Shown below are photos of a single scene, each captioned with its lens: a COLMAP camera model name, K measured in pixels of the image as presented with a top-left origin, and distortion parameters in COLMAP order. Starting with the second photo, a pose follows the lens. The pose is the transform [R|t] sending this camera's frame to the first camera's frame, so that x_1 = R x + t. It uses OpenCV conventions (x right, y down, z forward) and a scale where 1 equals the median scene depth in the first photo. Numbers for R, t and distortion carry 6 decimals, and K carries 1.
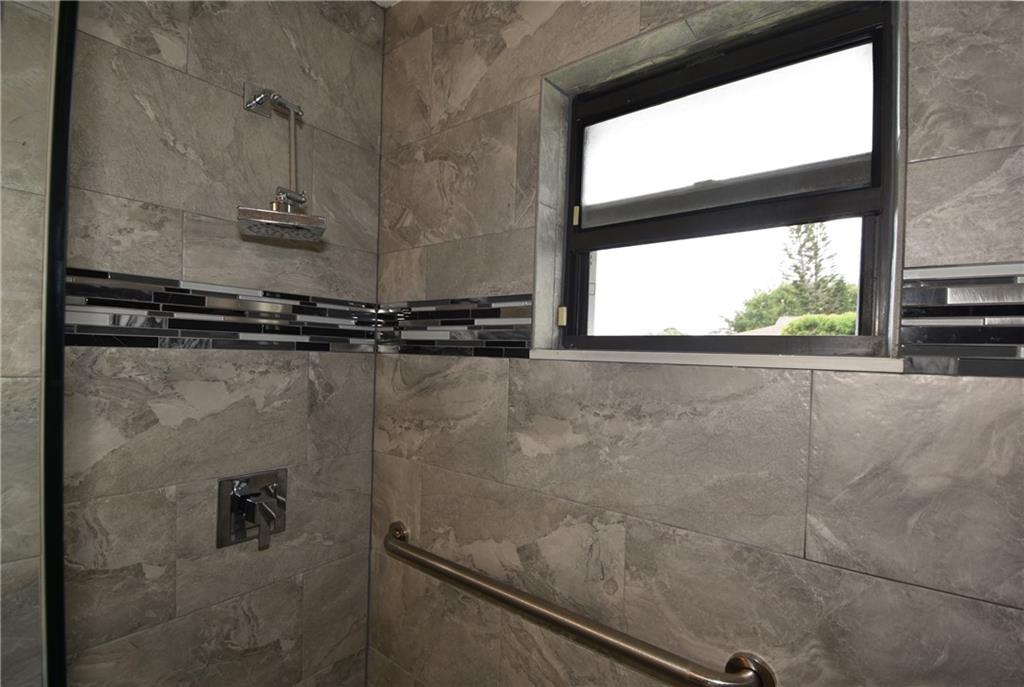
lens RADIAL K [[467.2, 0, 514.5], [0, 467.2, 350.2], [0, 0, 1]] dist [-0.019935, -0.001555]
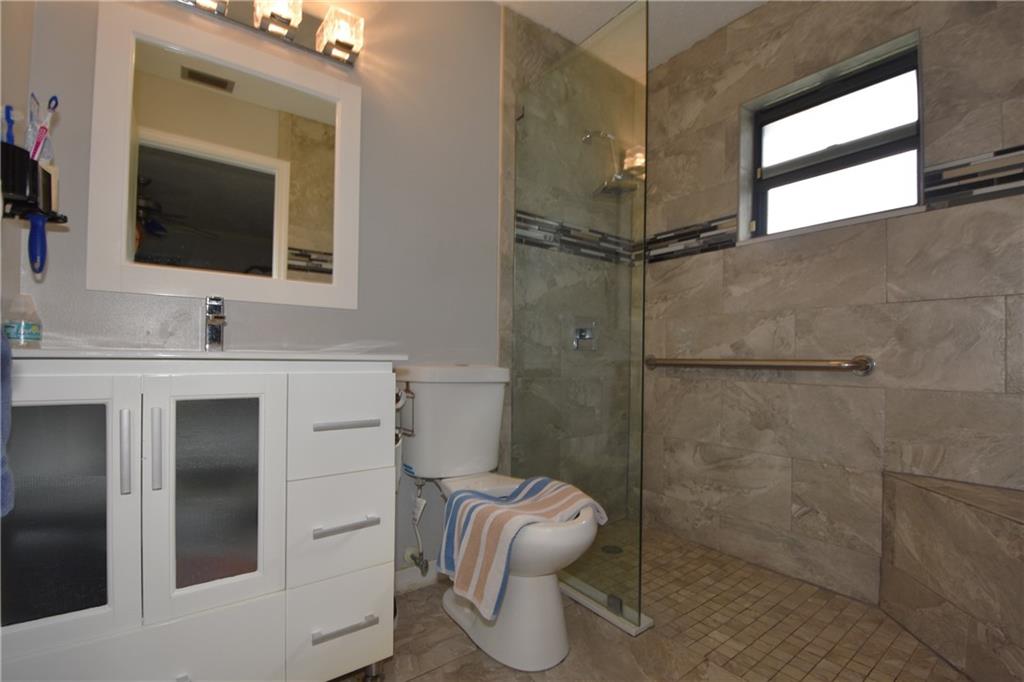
lens RADIAL K [[450.3, 0, 505.8], [0, 450.3, 349.5], [0, 0, 1]] dist [-0.028828, -0.002128]
pose [[0.956893, -0.015836, -0.290008, -0.347816], [0.010242, 0.999731, -0.020794, 0.466404], [0.290259, 0.016927, 0.956798, -1.043232]]
